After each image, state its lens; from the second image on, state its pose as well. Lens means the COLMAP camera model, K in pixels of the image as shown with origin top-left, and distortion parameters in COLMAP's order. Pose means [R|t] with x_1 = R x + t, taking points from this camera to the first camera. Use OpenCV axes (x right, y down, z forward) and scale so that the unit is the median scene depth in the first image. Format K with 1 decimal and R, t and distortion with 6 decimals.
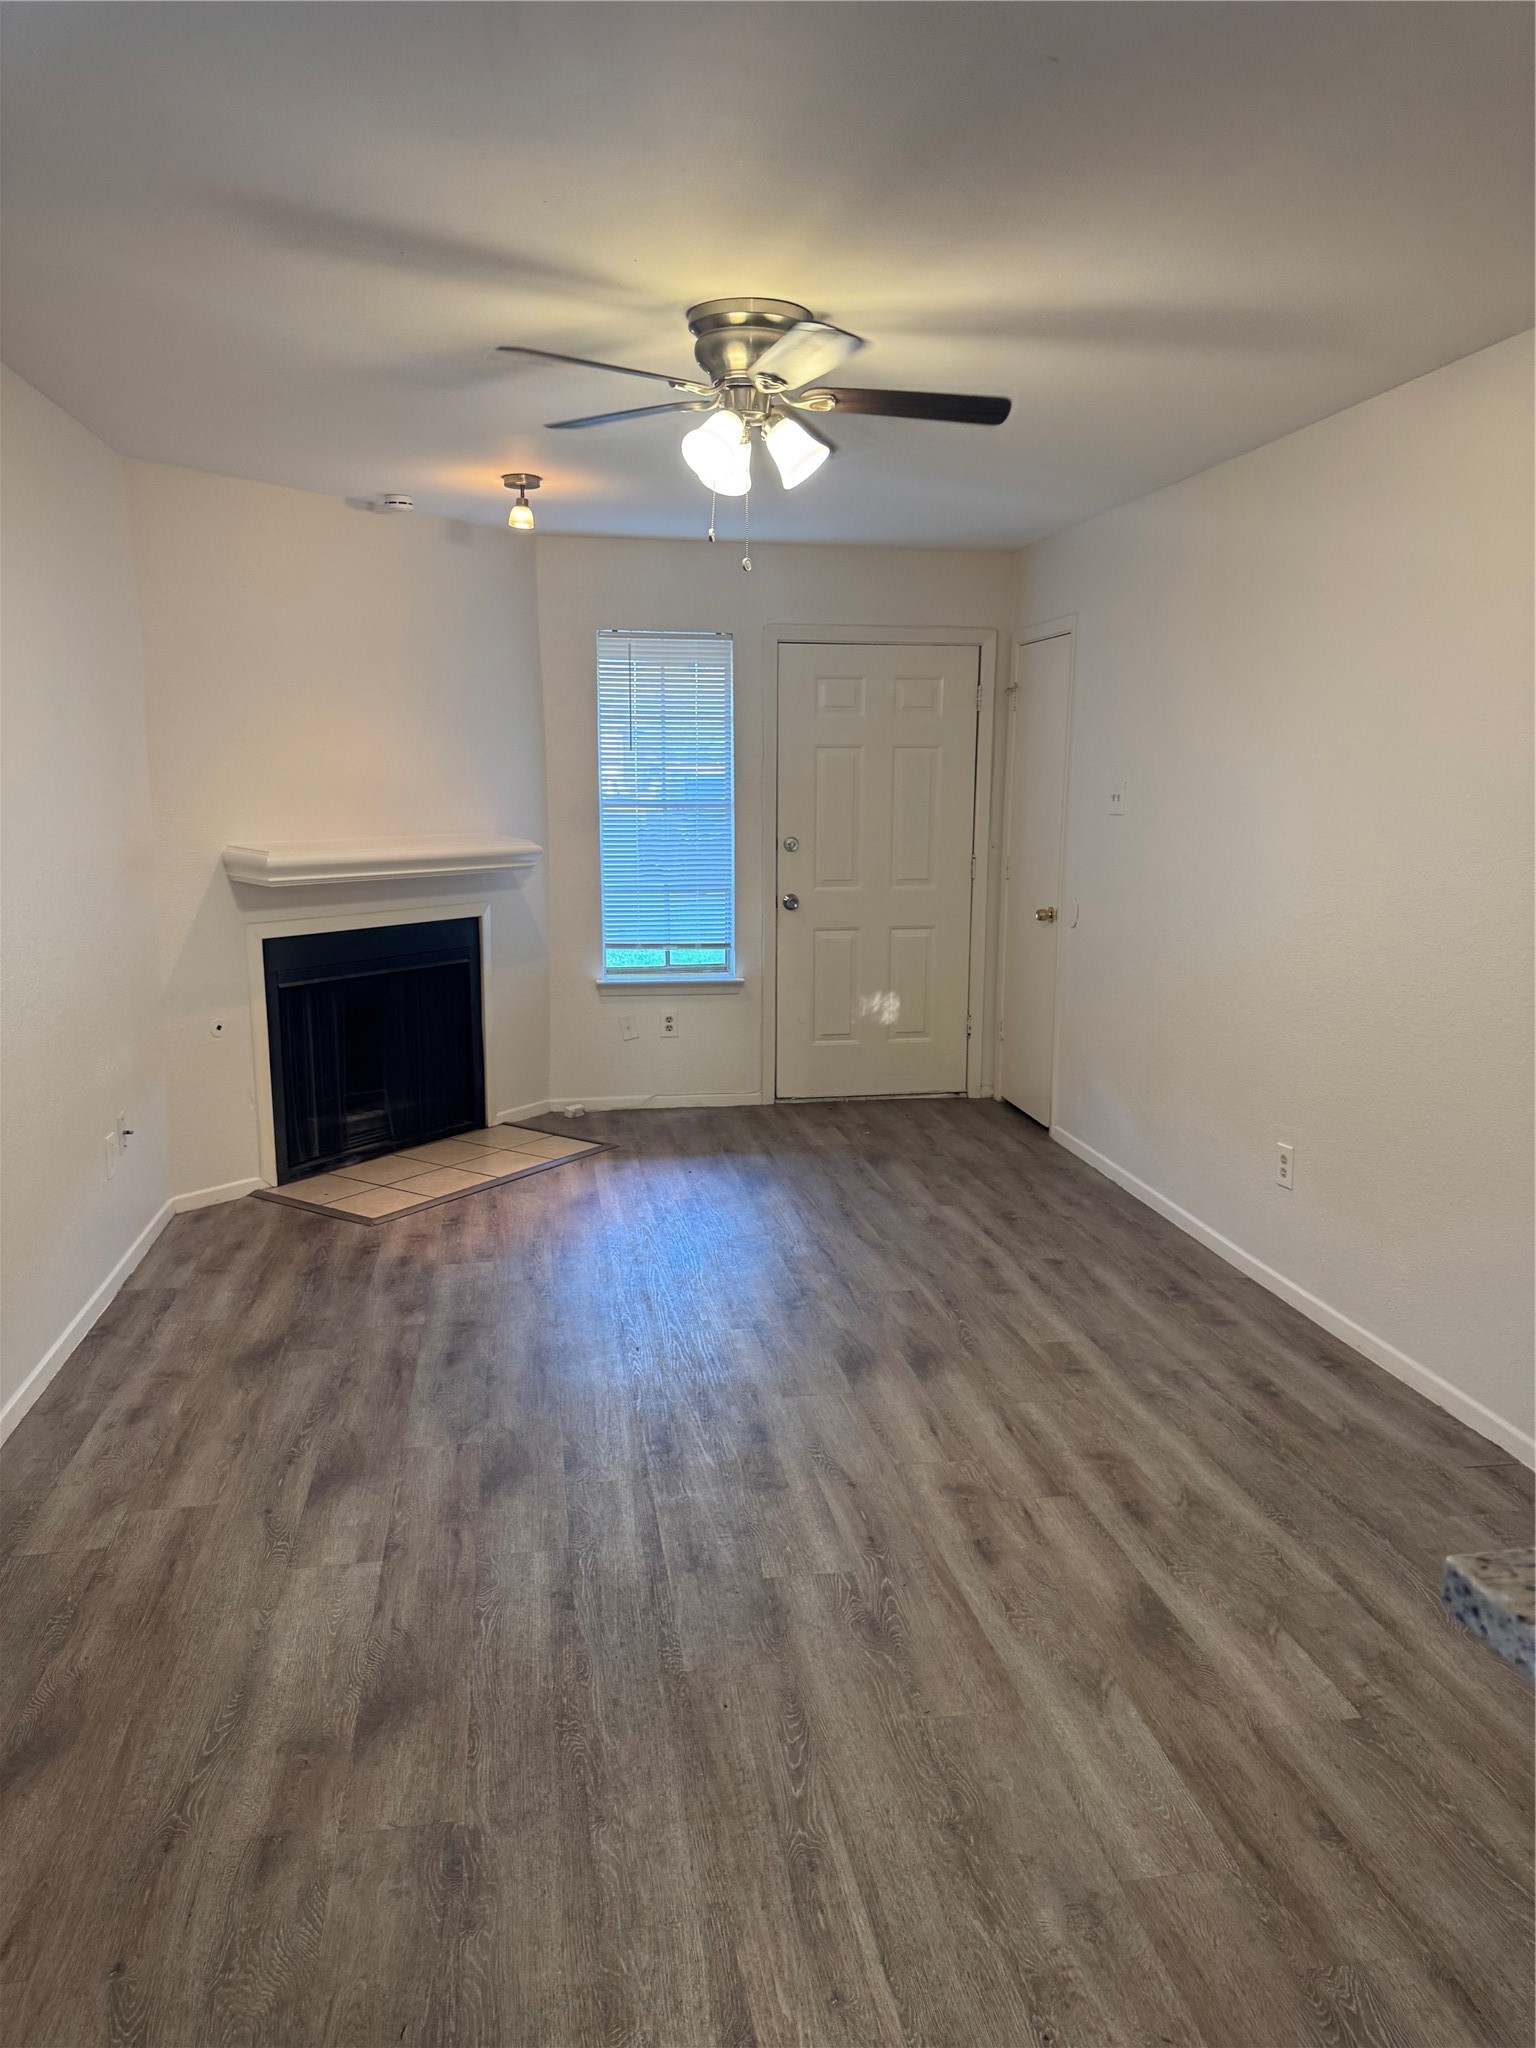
lens RADIAL K [[1427.3, 0, 778.7], [0, 1427.3, 1018.5], [0, 0, 1]] dist [0.144517, -0.258191]
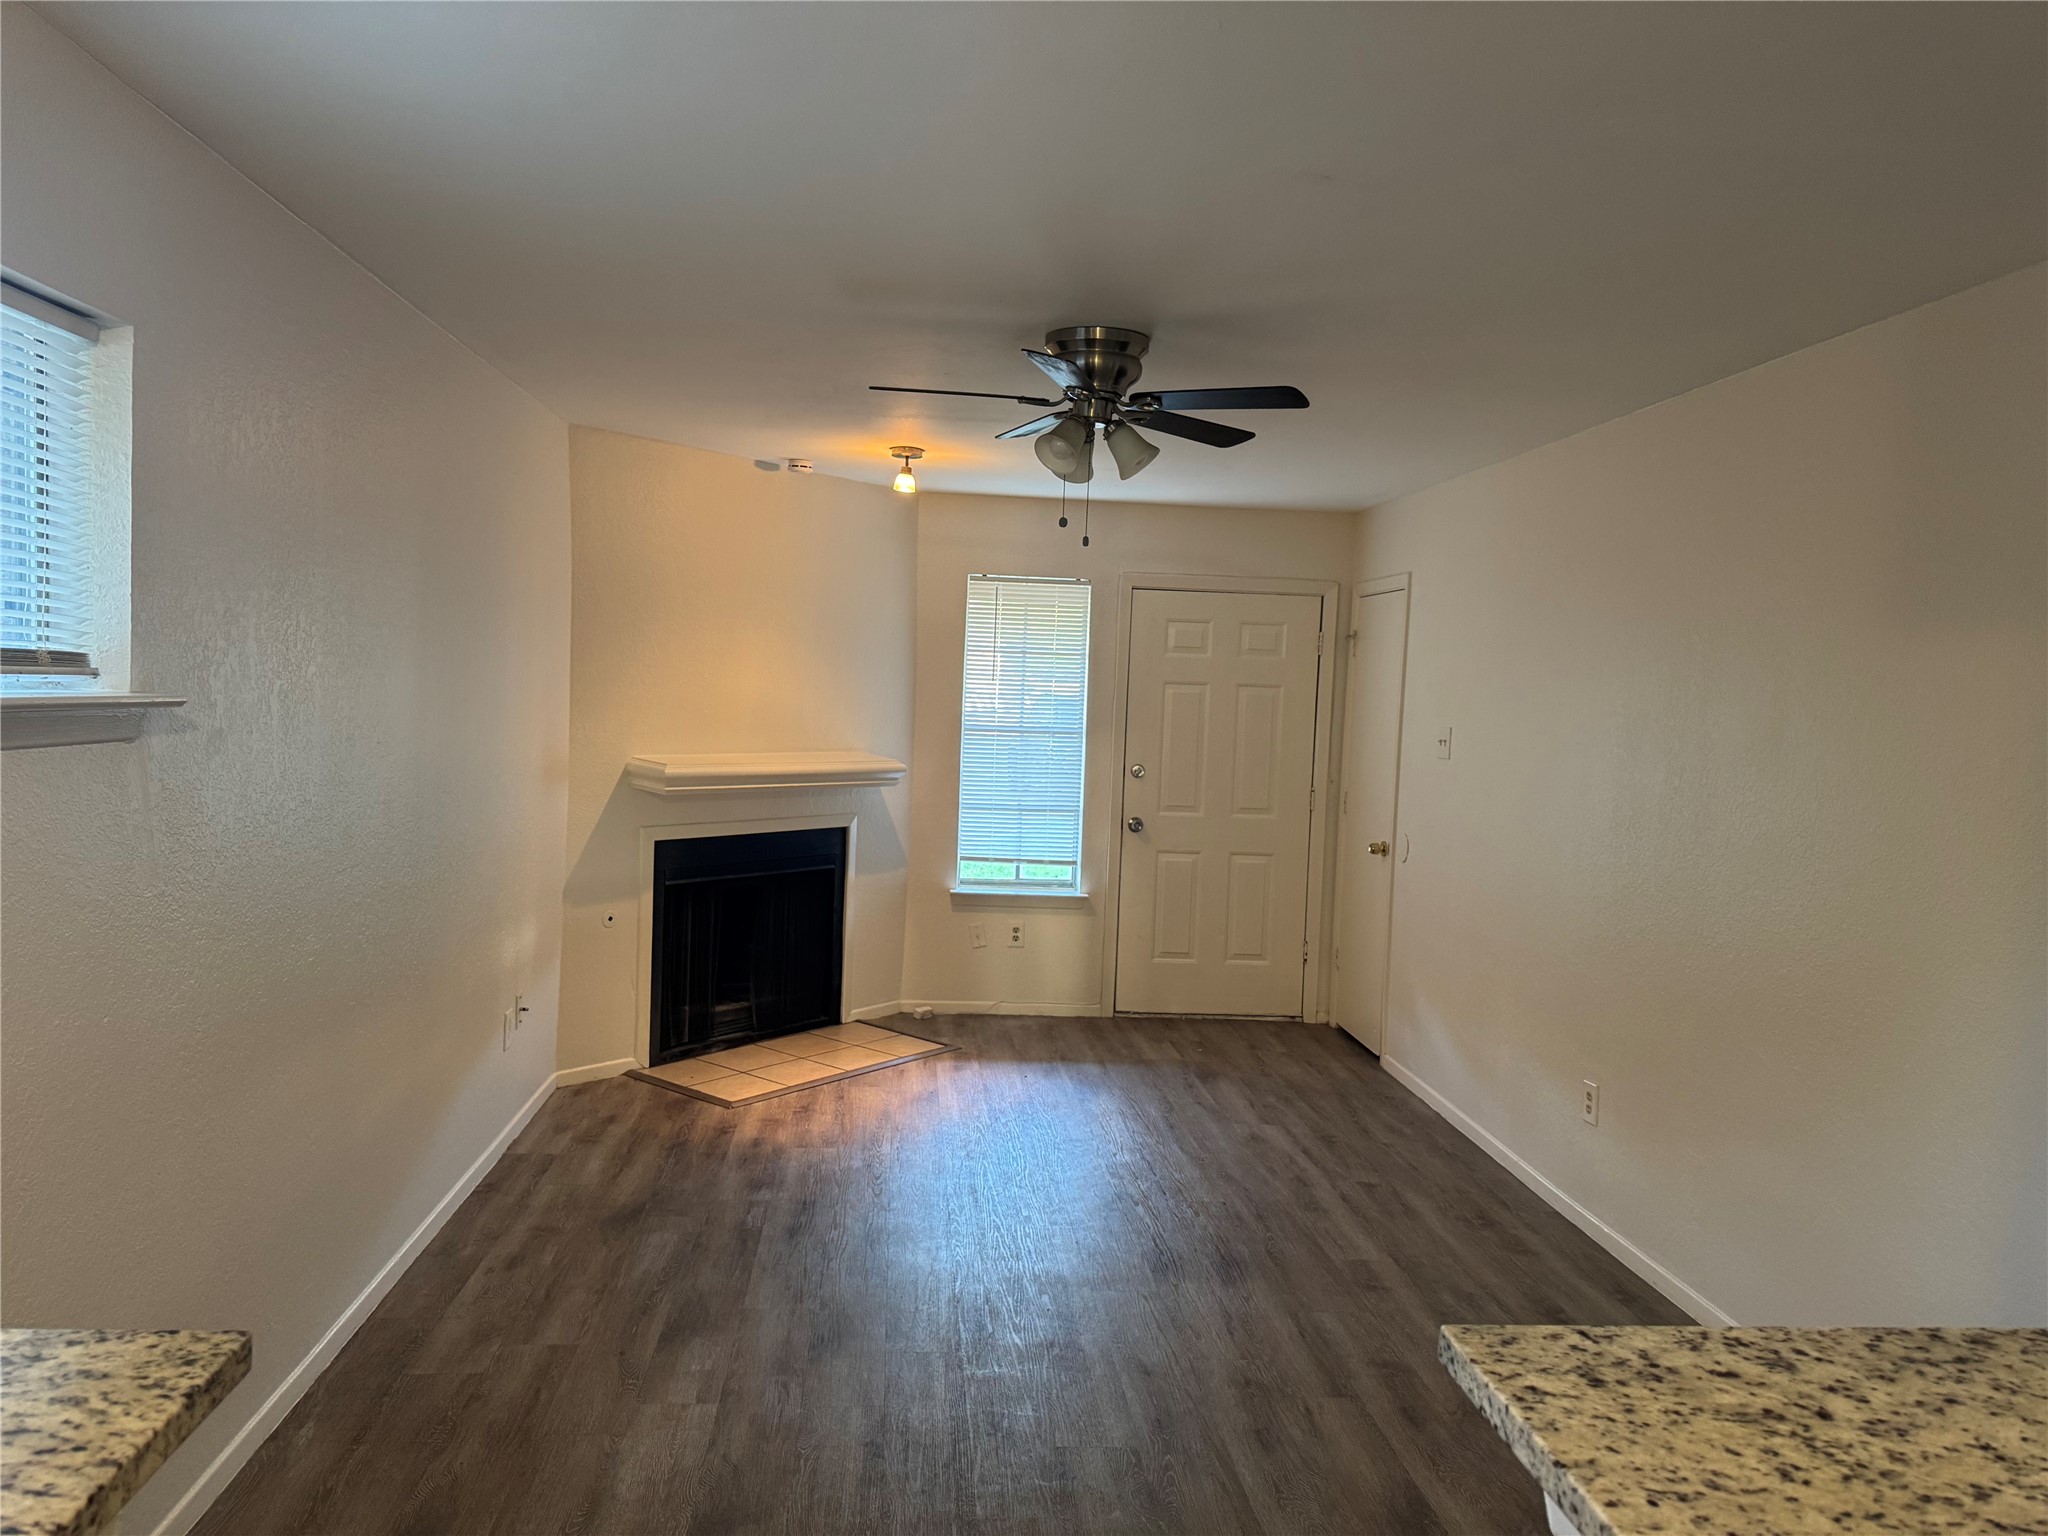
lens RADIAL K [[1427.3, 0, 1024.6], [0, 1427.3, 770.0], [0, 0, 1]] dist [0.144517, -0.258191]
pose [[0.995365, 0.039295, -0.087777, 0.025194], [-0.049040, 0.992522, -0.111781, 0.001217], [0.082728, 0.115567, 0.989849, -0.089665]]
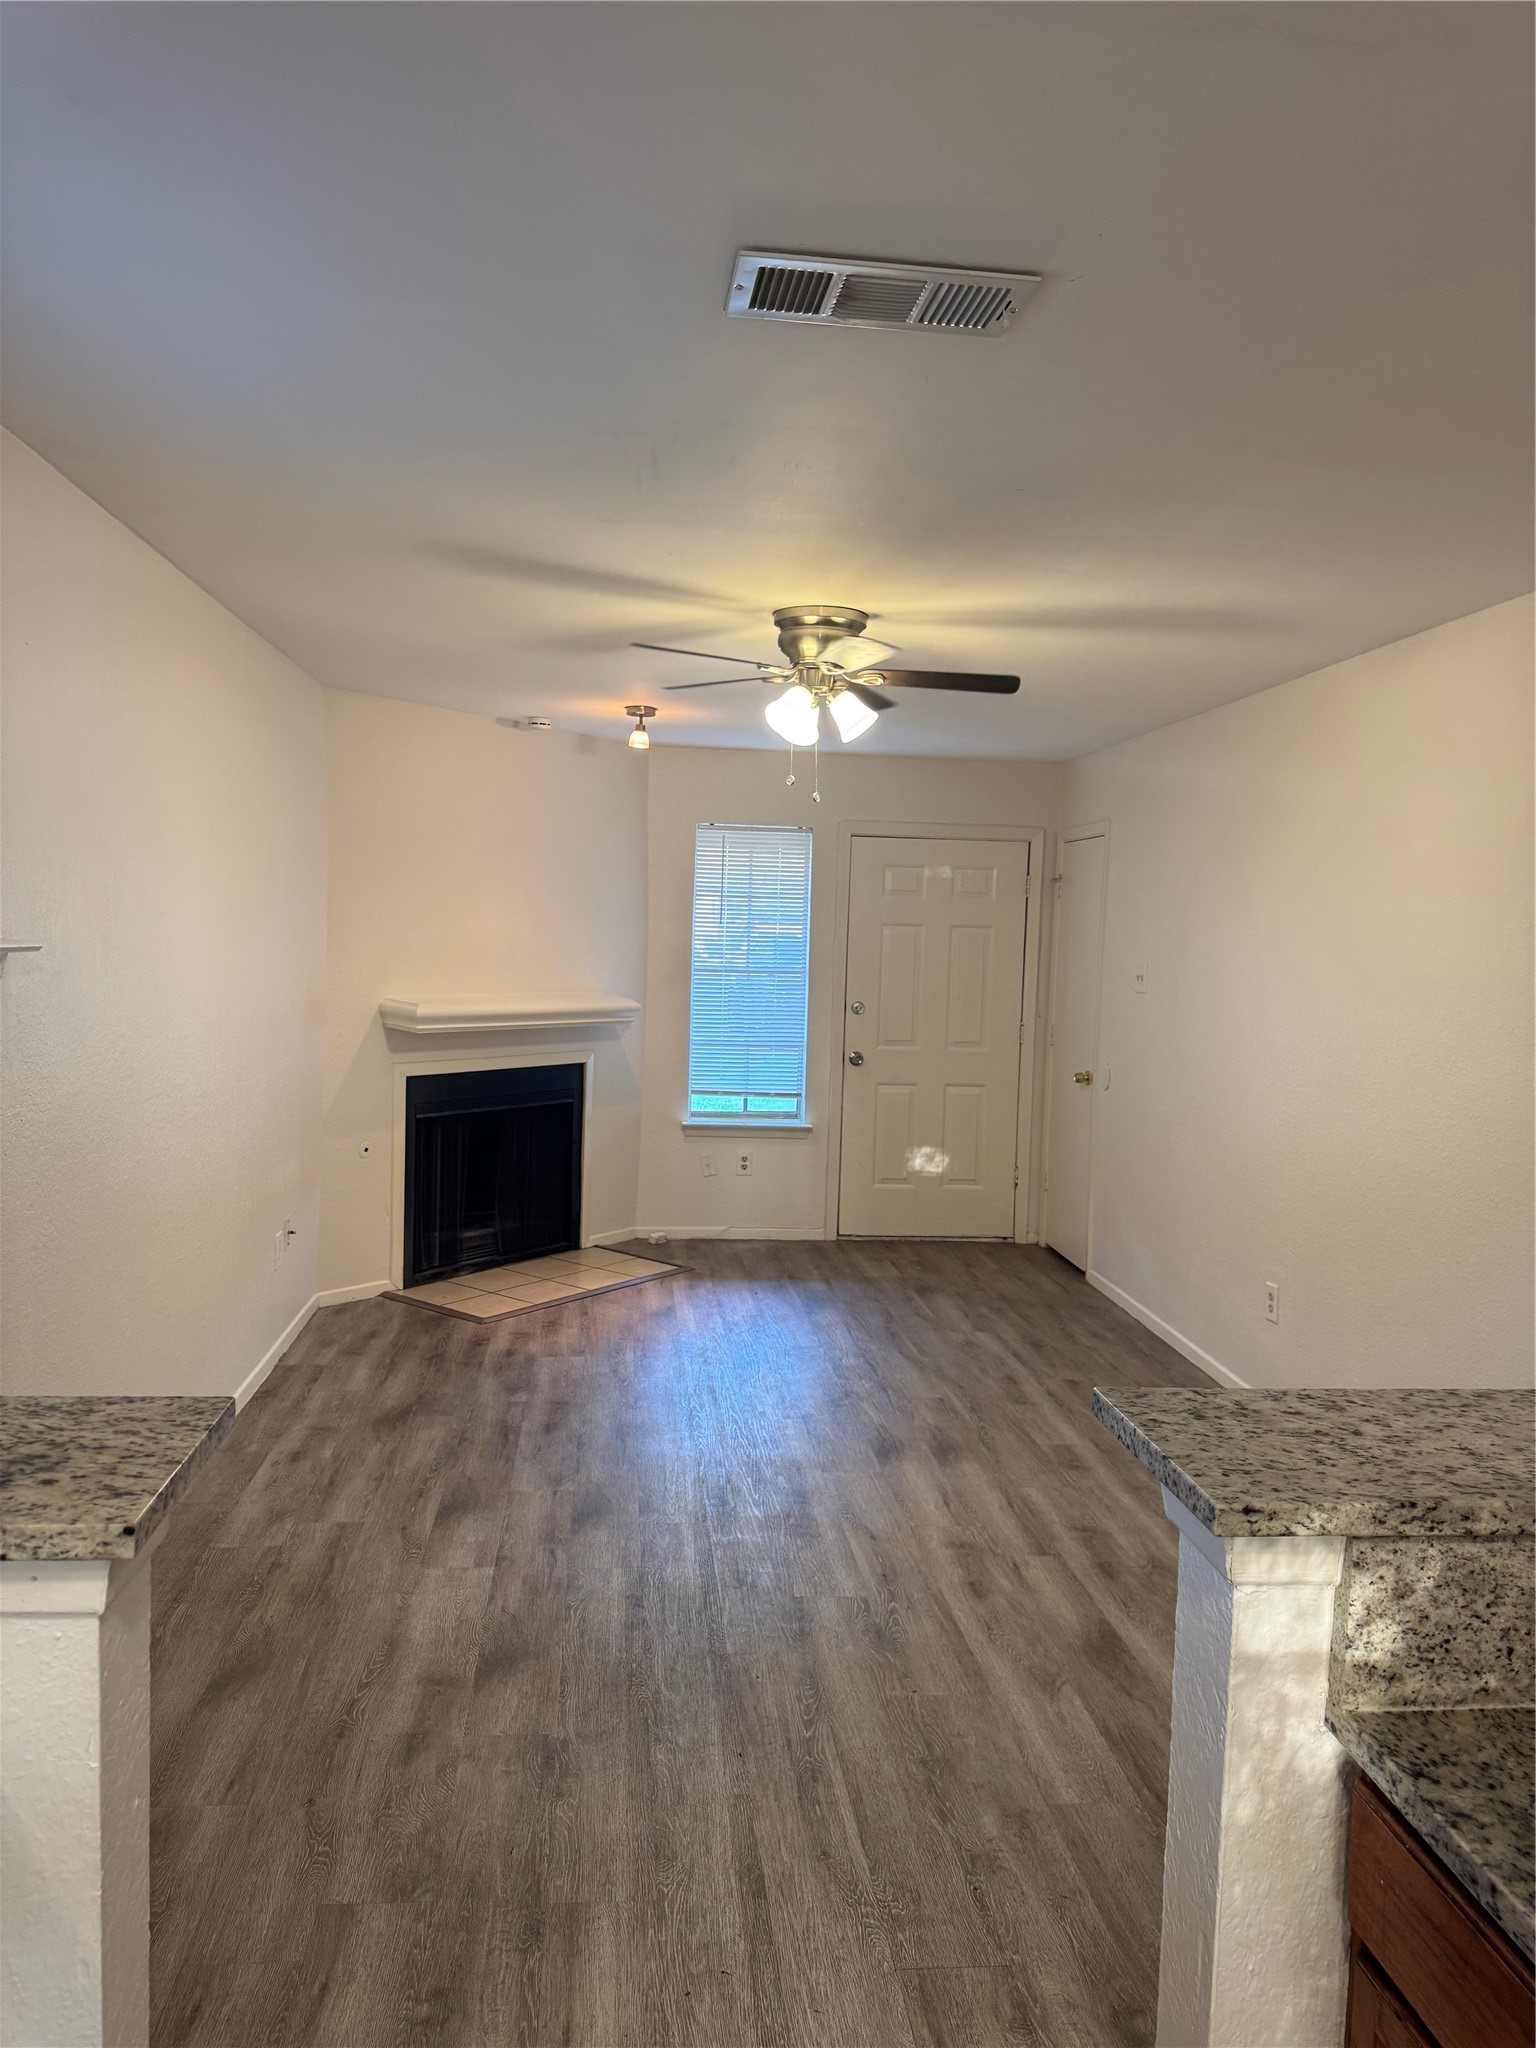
lens RADIAL K [[1427.3, 0, 778.7], [0, 1427.3, 1018.5], [0, 0, 1]] dist [0.144517, -0.258191]
pose [[0.997634, 0.029945, -0.061890, 0.022921], [-0.036586, 0.993356, -0.109115, 0.017206], [0.058212, 0.111121, 0.992101, -0.176621]]
